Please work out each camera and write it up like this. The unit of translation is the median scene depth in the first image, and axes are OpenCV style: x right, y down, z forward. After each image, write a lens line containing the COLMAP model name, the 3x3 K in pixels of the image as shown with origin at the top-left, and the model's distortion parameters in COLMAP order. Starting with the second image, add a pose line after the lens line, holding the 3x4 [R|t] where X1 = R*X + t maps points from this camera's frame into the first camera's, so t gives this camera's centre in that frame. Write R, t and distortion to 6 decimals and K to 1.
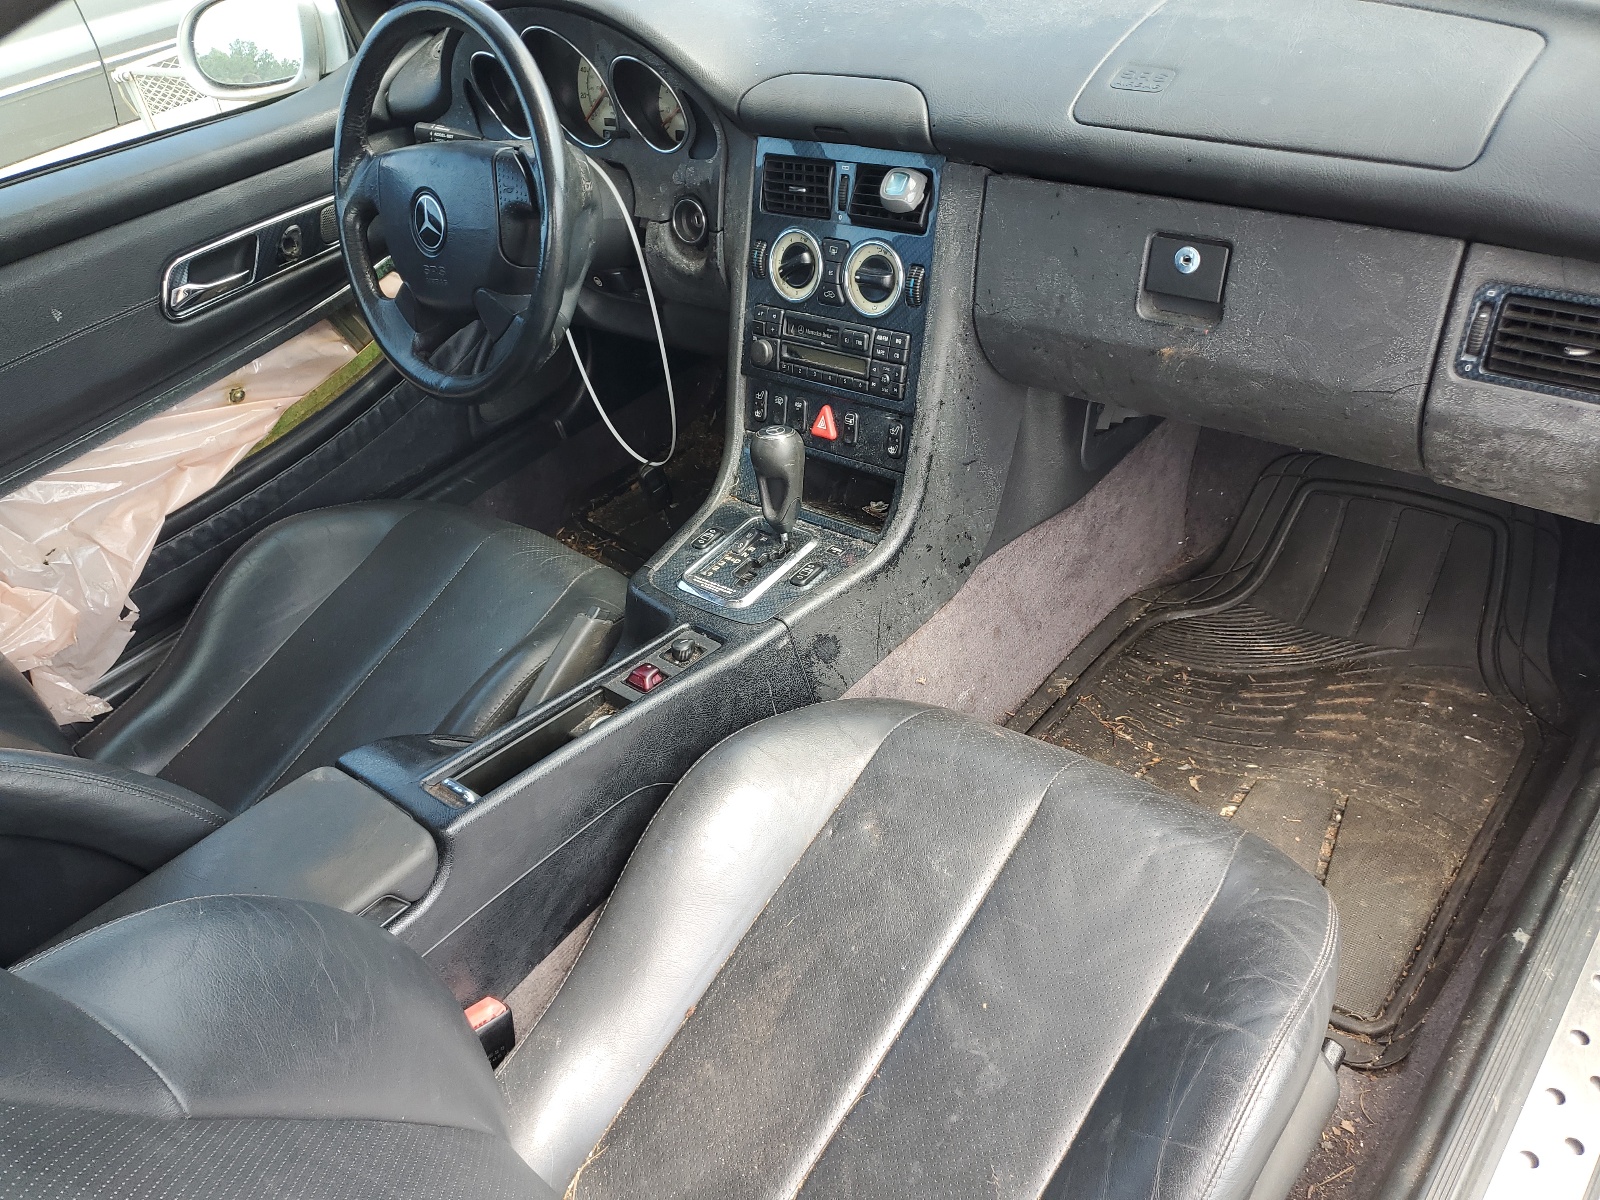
lens RADIAL K [[1185.5, 0, 801.5], [0, 1185.5, 652.4], [0, 0, 1]] dist [0.057609, -0.156499]
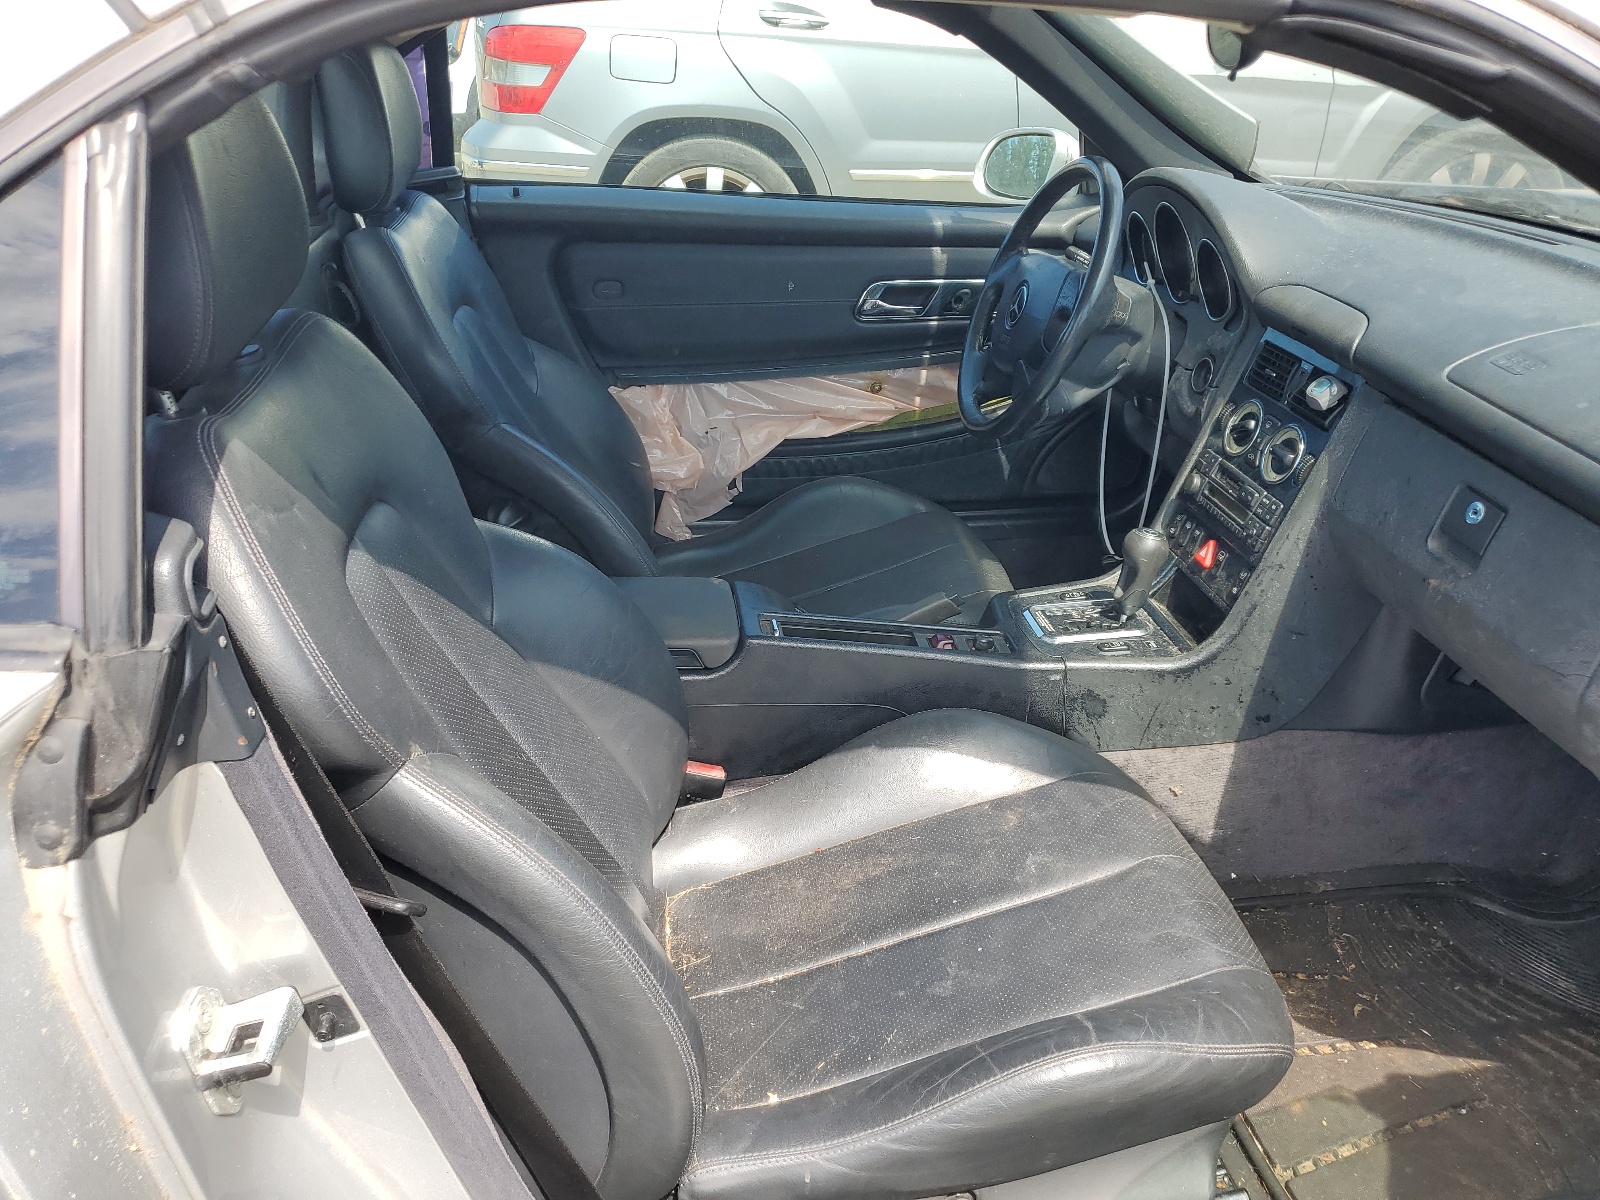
lens RADIAL K [[1222.2, 0, 800.0], [0, 1222.2, 600.0], [0, 0, 1]] dist [0.004532, -0.059420]
pose [[0.729208, 0.429730, -0.532529, 0.394920], [-0.514264, 0.857545, -0.012192, 0.069032], [0.451429, 0.282751, 0.846324, -0.195819]]
